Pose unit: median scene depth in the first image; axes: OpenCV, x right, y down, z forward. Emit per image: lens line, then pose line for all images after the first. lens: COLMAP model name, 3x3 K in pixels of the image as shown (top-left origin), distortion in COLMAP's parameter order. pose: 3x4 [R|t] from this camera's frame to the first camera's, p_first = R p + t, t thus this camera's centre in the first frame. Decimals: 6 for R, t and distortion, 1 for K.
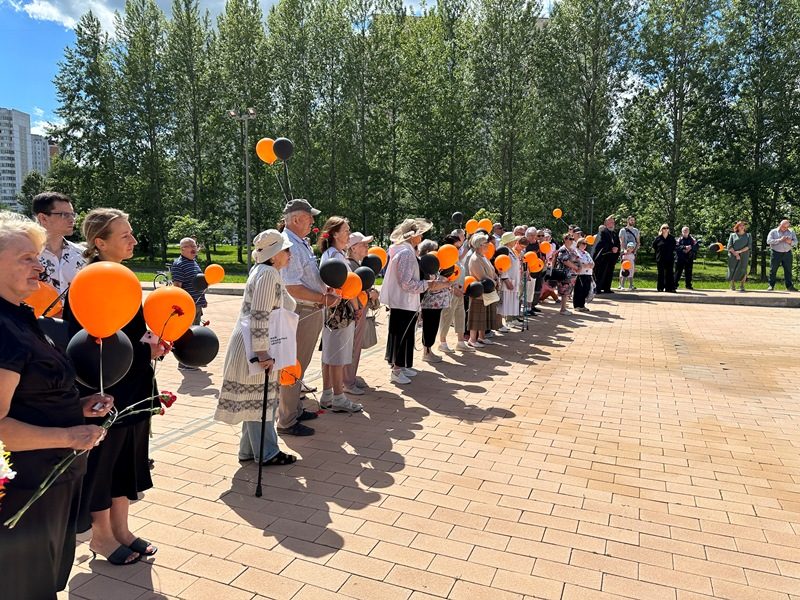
lens RADIAL K [[563.9, 0, 404.8], [0, 563.9, 299.0], [0, 0, 1]] dist [0.033246, -0.031627]
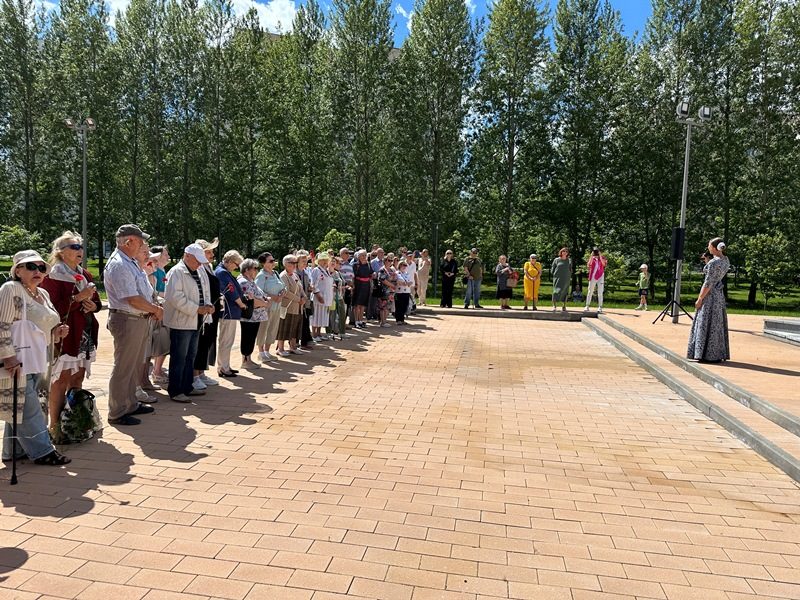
lens RADIAL K [[558.5, 0, 393.1], [0, 558.5, 298.9], [0, 0, 1]] dist [0.100402, -0.120460]
pose [[0.977058, 0.004929, 0.212914, 0.055836], [0.001732, 0.999515, -0.031088, 0.005321], [-0.212964, 0.030744, 0.976576, -0.099027]]
